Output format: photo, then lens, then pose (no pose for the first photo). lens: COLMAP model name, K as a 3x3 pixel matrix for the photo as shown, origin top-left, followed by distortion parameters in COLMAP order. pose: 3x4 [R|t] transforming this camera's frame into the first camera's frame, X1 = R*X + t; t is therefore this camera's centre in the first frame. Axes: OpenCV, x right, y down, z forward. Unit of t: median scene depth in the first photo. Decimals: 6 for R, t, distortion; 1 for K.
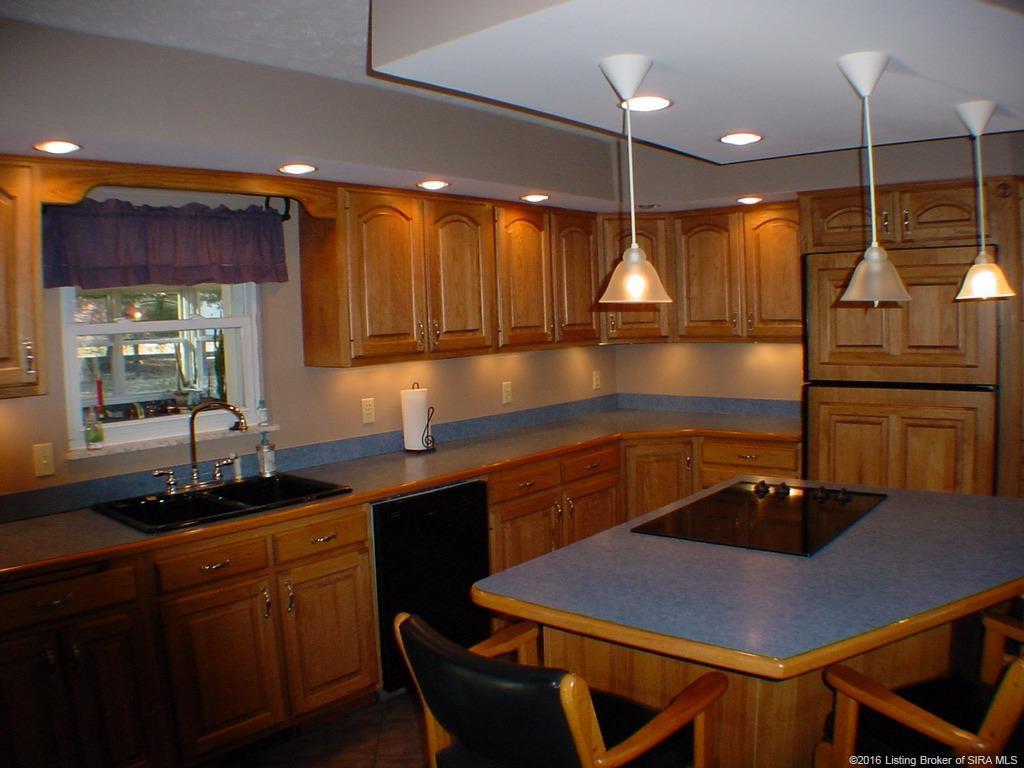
lens RADIAL K [[827.6, 0, 510.2], [0, 827.6, 383.2], [0, 0, 1]] dist [-0.249180, 0.087199]
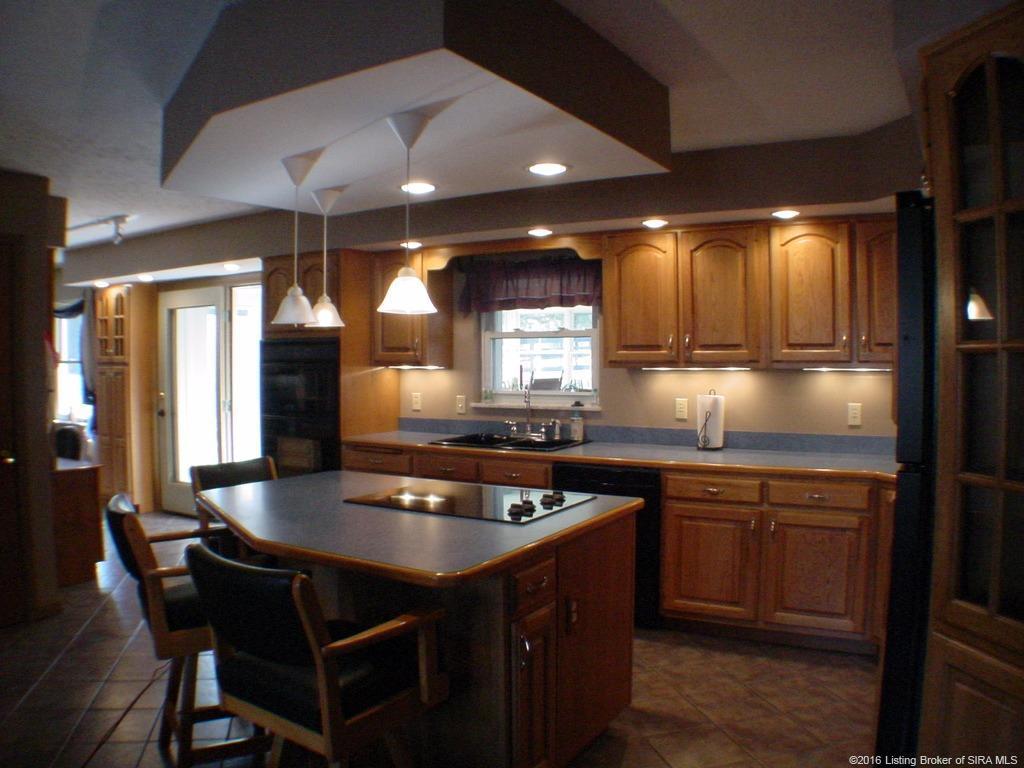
lens RADIAL K [[827.6, 0, 515.2], [0, 827.6, 389.0], [0, 0, 1]] dist [-0.249180, 0.087199]
pose [[0.179055, 0.074048, -0.981049, 1.025952], [-0.074320, 0.995332, 0.061562, -0.055205], [0.981028, 0.061888, 0.183722, 0.562055]]
